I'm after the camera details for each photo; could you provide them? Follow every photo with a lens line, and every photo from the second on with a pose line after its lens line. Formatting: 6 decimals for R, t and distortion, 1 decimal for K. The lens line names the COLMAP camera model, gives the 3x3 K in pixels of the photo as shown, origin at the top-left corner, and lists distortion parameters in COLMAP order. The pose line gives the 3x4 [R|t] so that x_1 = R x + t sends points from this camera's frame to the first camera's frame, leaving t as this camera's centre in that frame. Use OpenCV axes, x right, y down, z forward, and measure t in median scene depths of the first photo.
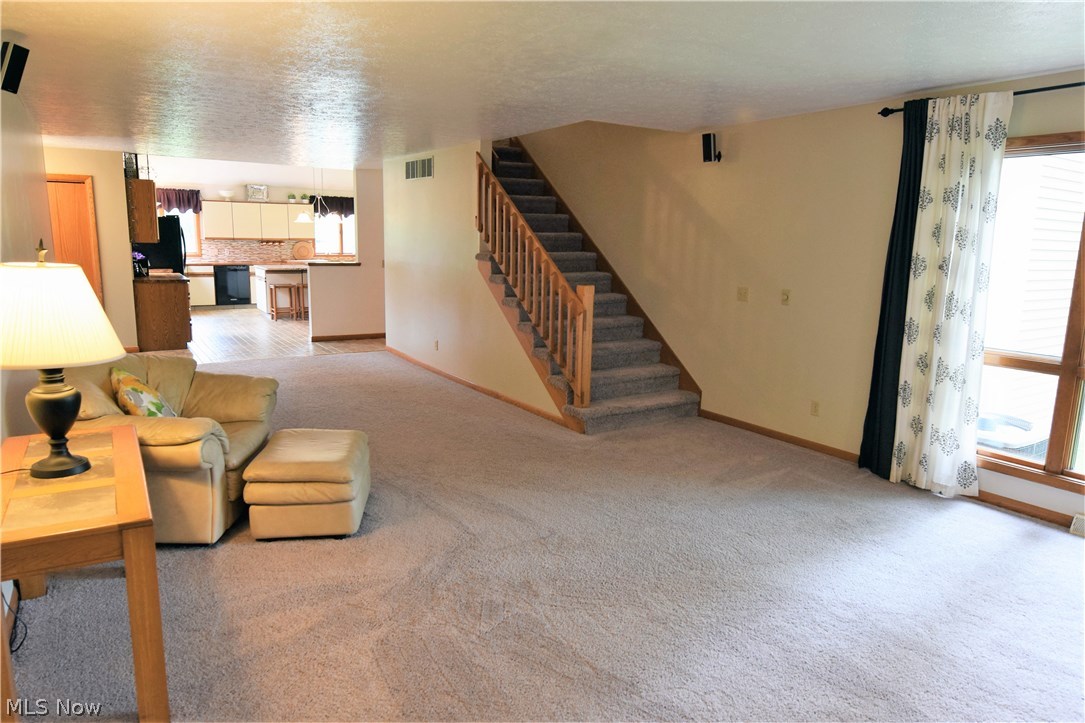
lens RADIAL K [[680.9, 0, 542.5], [0, 680.9, 361.5], [0, 0, 1]] dist [-0.006194, -0.002403]
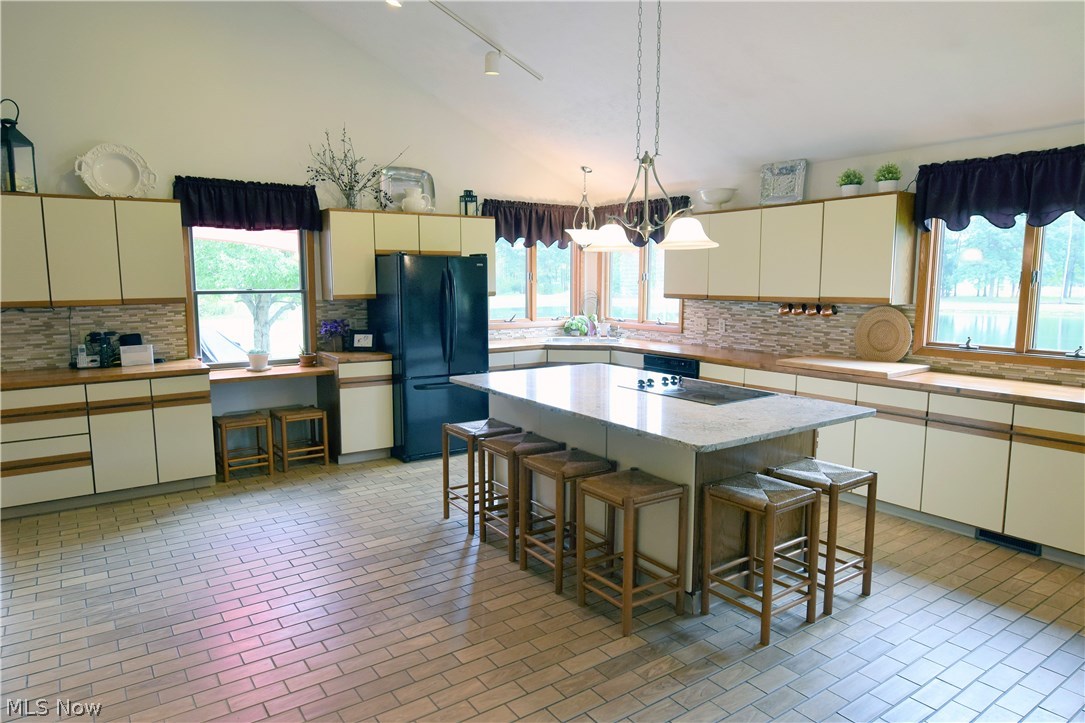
lens RADIAL K [[680.9, 0, 542.5], [0, 680.9, 361.5], [0, 0, 1]] dist [-0.006194, -0.002403]
pose [[0.045595, 0.103159, -0.993619, -0.021351], [-0.174578, 0.980170, 0.093752, -0.162705], [0.983587, 0.169190, 0.062700, 0.875292]]
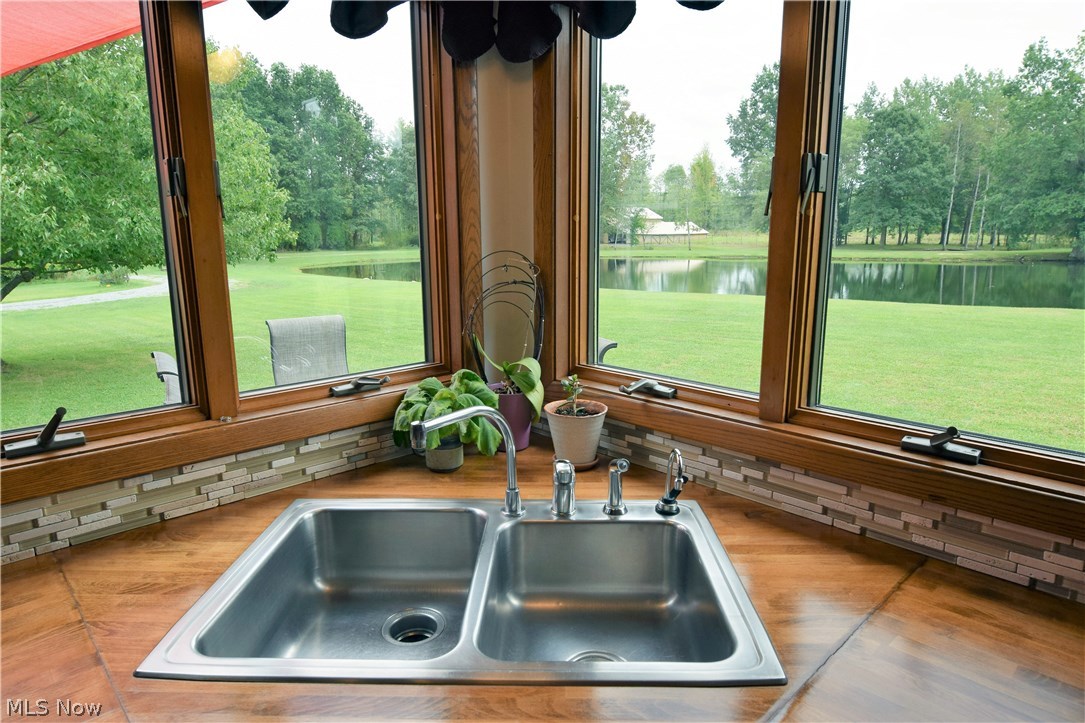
lens RADIAL K [[680.9, 0, 542.5], [0, 680.9, 361.5], [0, 0, 1]] dist [-0.006194, -0.002403]
pose [[0.186875, 0.167108, -0.968066, -0.453122], [-0.160199, 0.977419, 0.137797, -0.172846], [0.969234, 0.129333, 0.209426, 0.921490]]
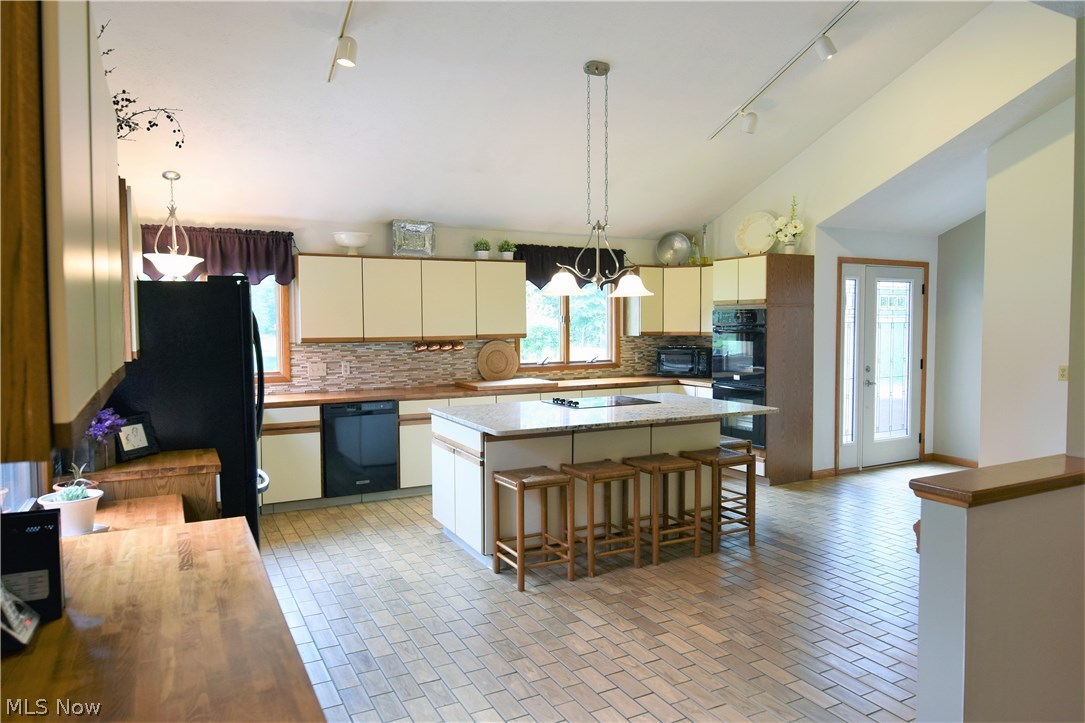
lens RADIAL K [[700.9, 0, 542.5], [0, 700.9, 361.5], [0, 0, 1]] dist [-0.007637, -0.002474]
pose [[0.996820, -0.021330, -0.076780, -0.304966], [0.011774, 0.992359, -0.122819, -0.109818], [0.078813, 0.121524, 0.989455, 0.564043]]
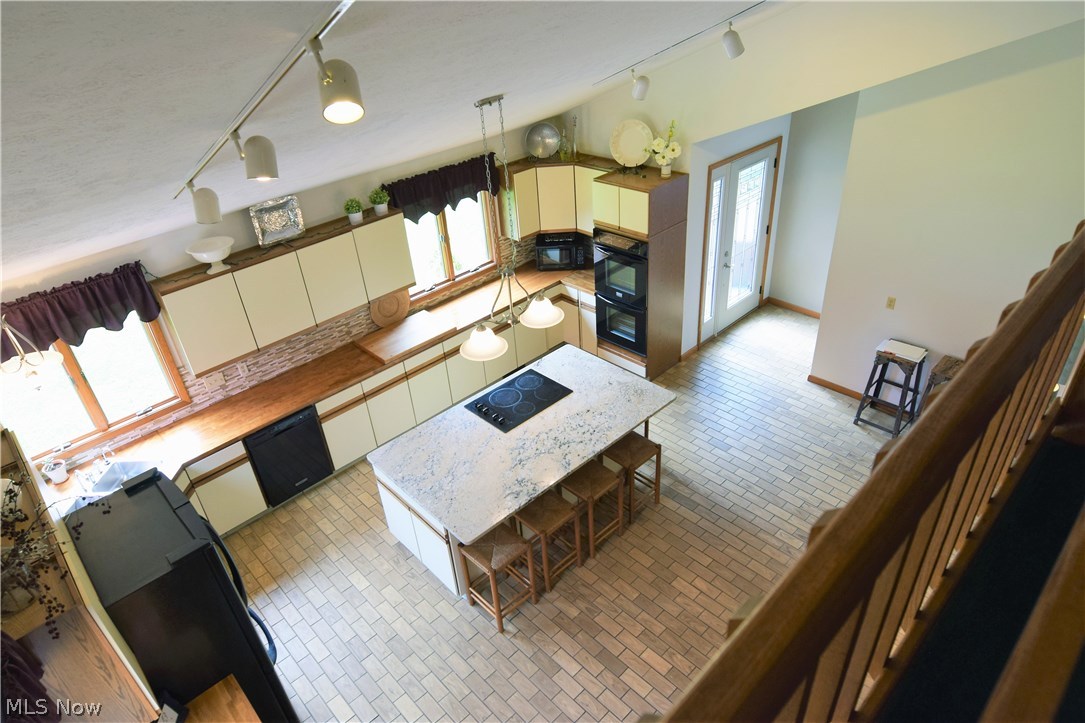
lens RADIAL K [[659.0, 0, 542.5], [0, 659.0, 361.5], [0, 0, 1]] dist [-0.015253, -0.001534]
pose [[0.976531, -0.177328, 0.122240, -0.334330], [0.120025, 0.919314, 0.374773, -0.304872], [-0.178835, -0.351306, 0.919022, 0.595038]]
